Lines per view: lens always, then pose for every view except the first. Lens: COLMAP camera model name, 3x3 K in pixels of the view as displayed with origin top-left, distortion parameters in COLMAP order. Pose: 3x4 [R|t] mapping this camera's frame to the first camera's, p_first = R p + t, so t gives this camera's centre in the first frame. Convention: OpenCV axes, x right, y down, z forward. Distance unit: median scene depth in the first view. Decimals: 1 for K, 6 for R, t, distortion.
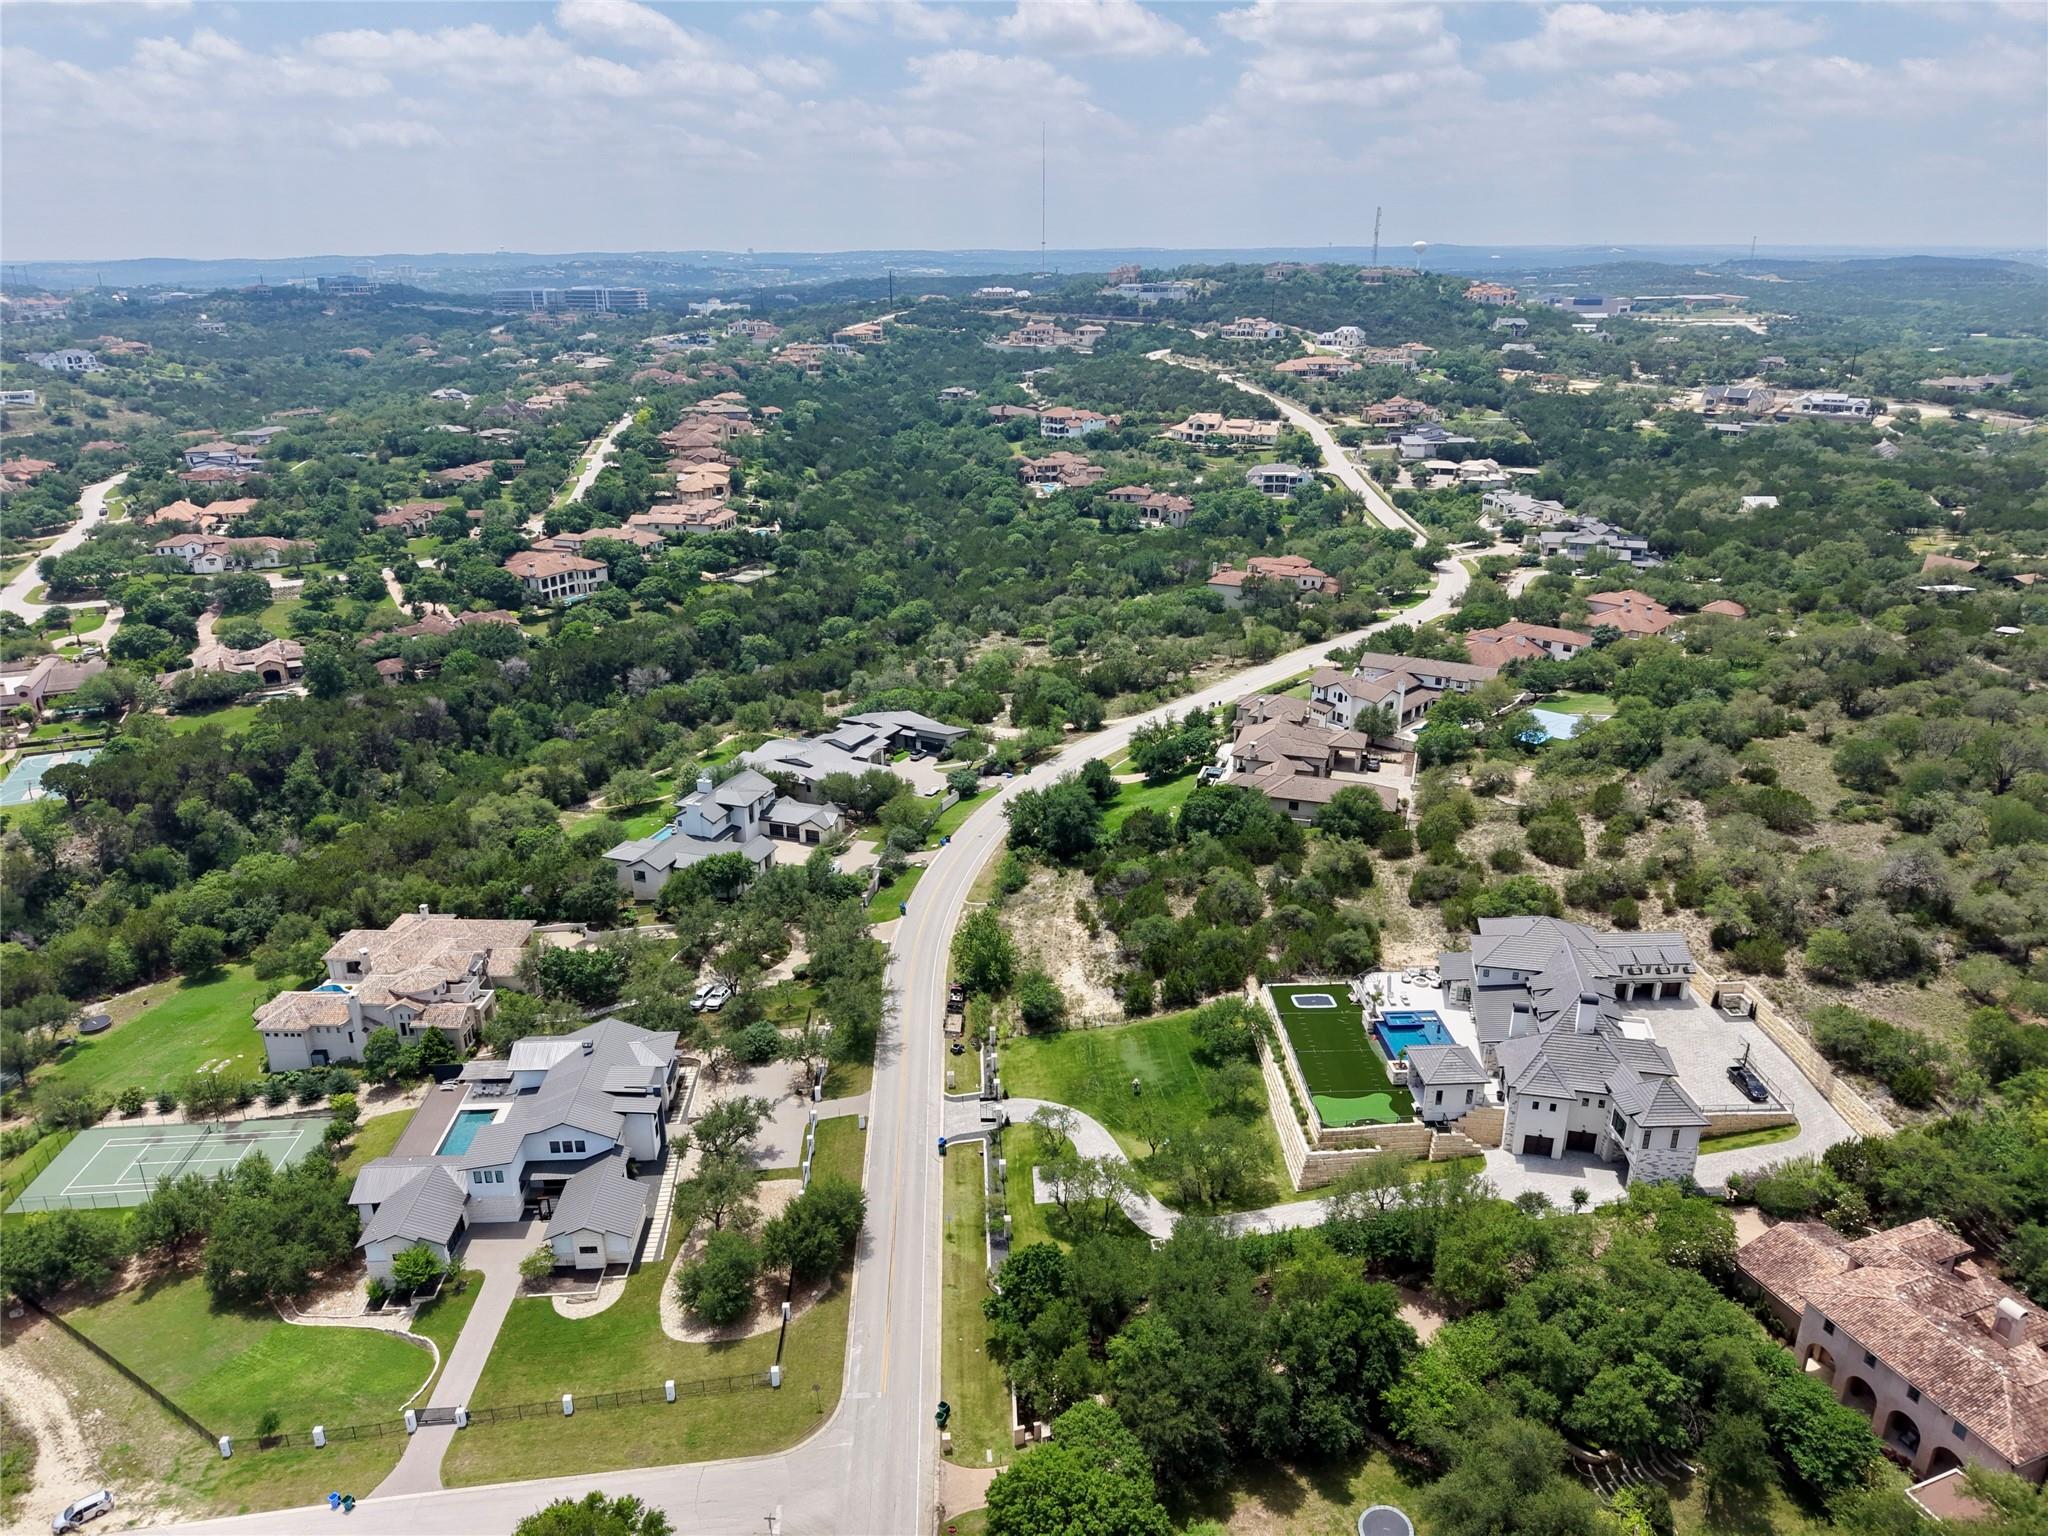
lens RADIAL K [[1353.6, 0, 1024.0], [0, 1353.6, 768.0], [0, 0, 1]] dist [0.029885, -0.024308]
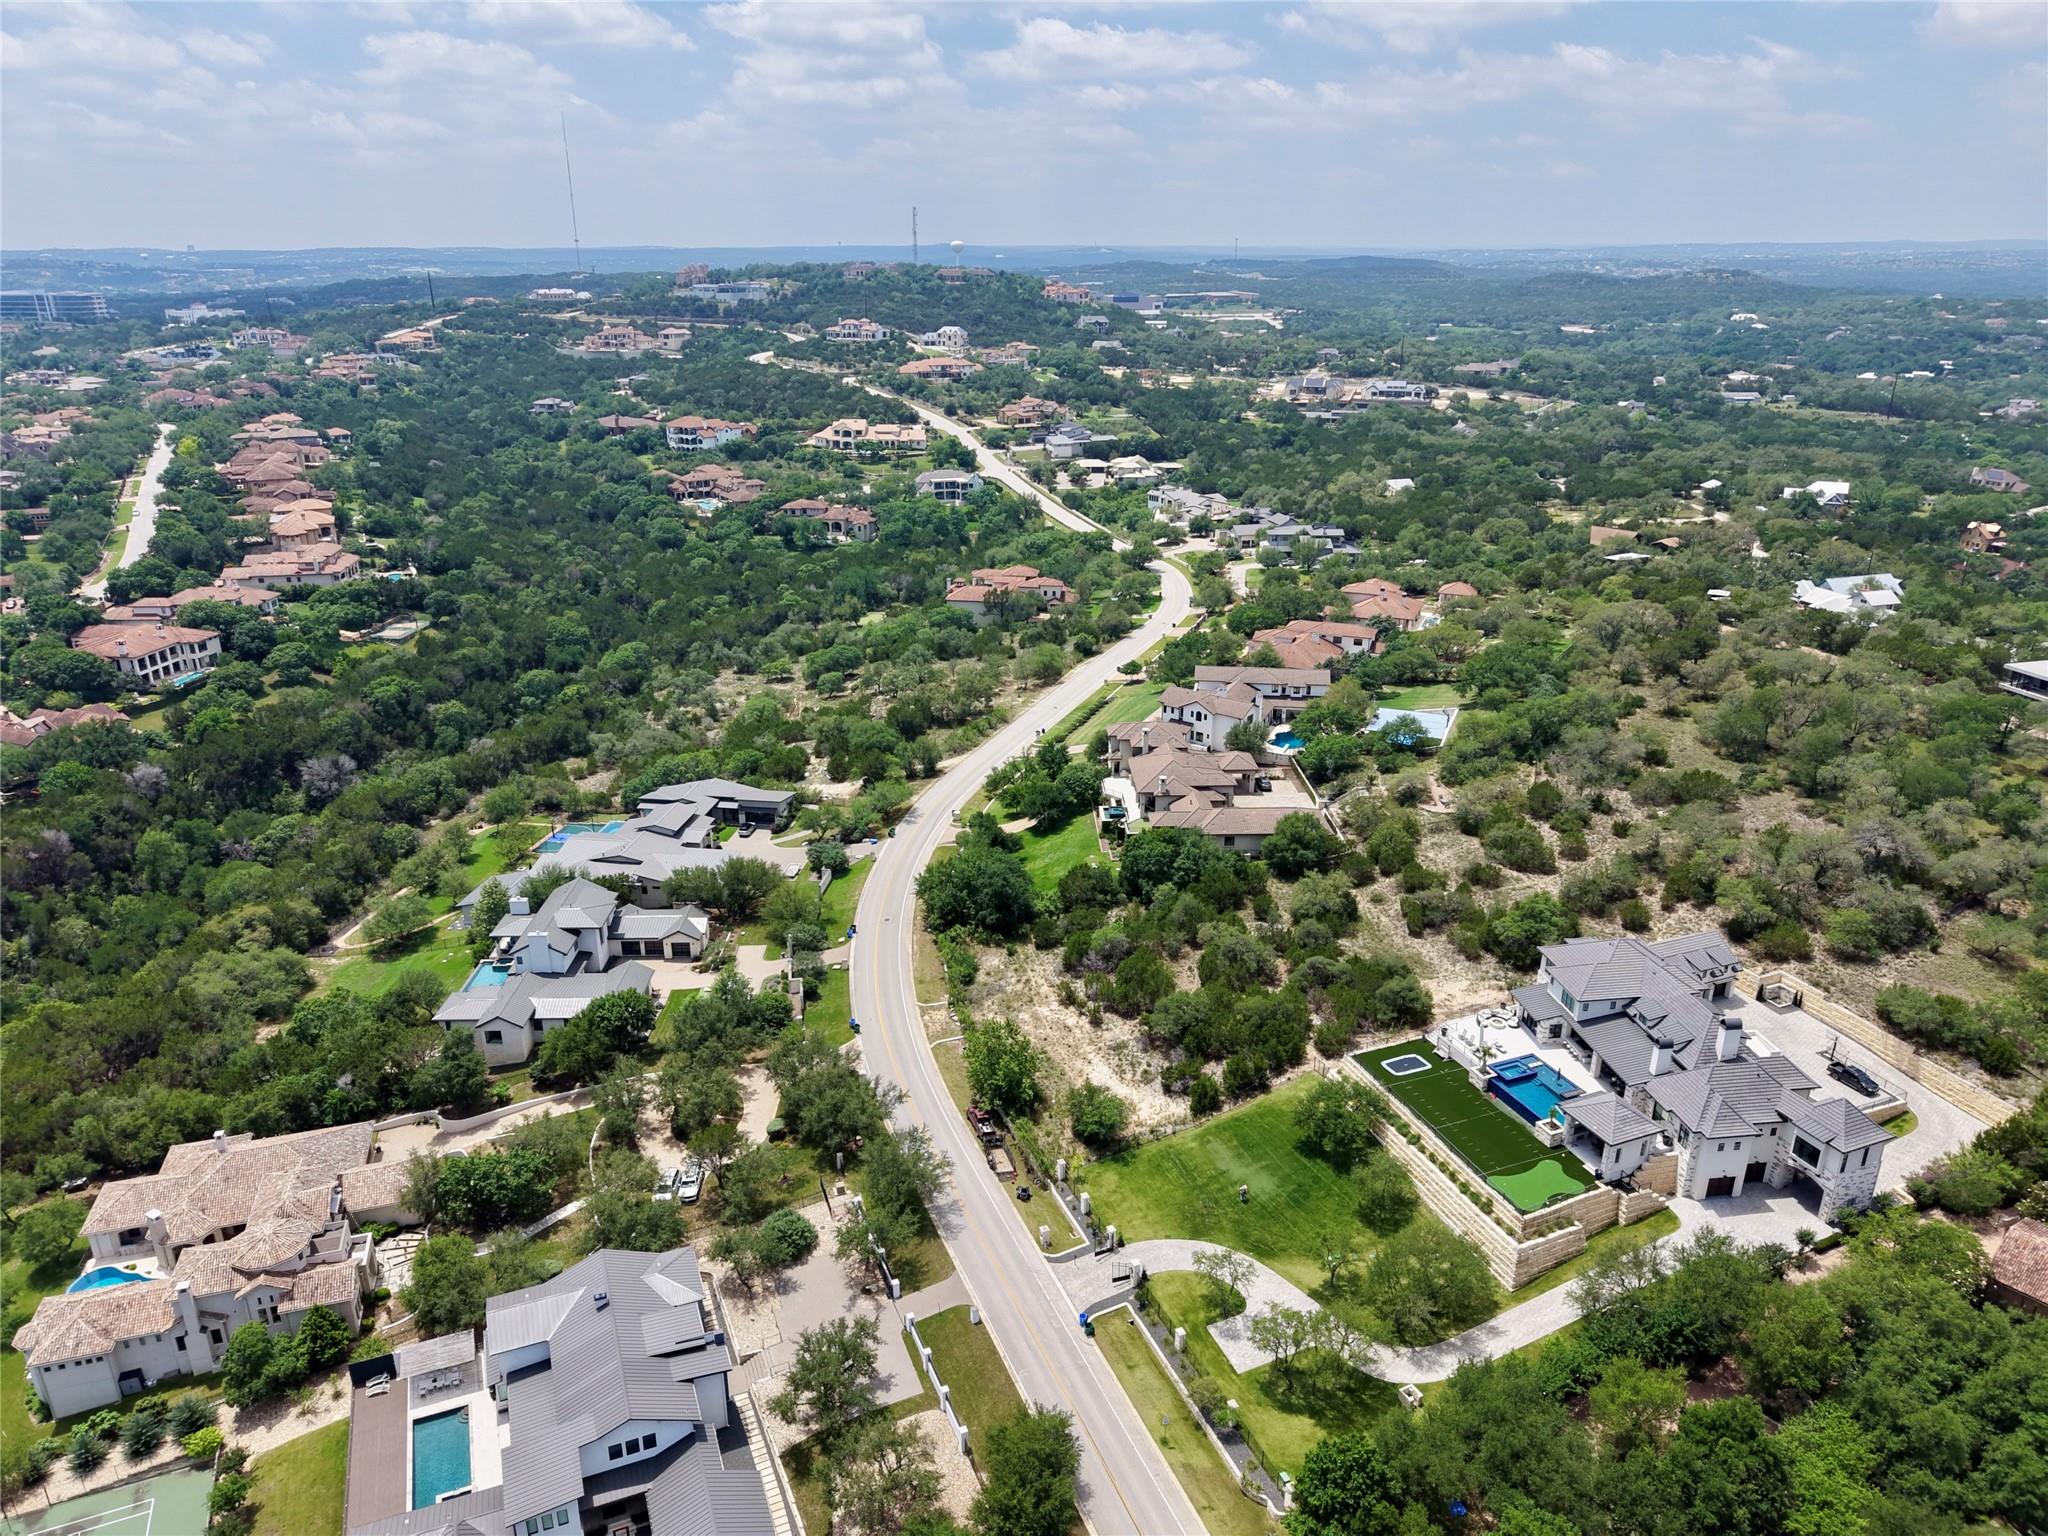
lens RADIAL K [[1353.6, 0, 1024.0], [0, 1353.6, 768.0], [0, 0, 1]] dist [0.029885, -0.024308]
pose [[0.945563, -0.115754, 0.304156, -0.179913], [0.115561, 0.993124, 0.018701, -0.047219], [-0.304230, 0.017466, 0.952439, 0.119326]]
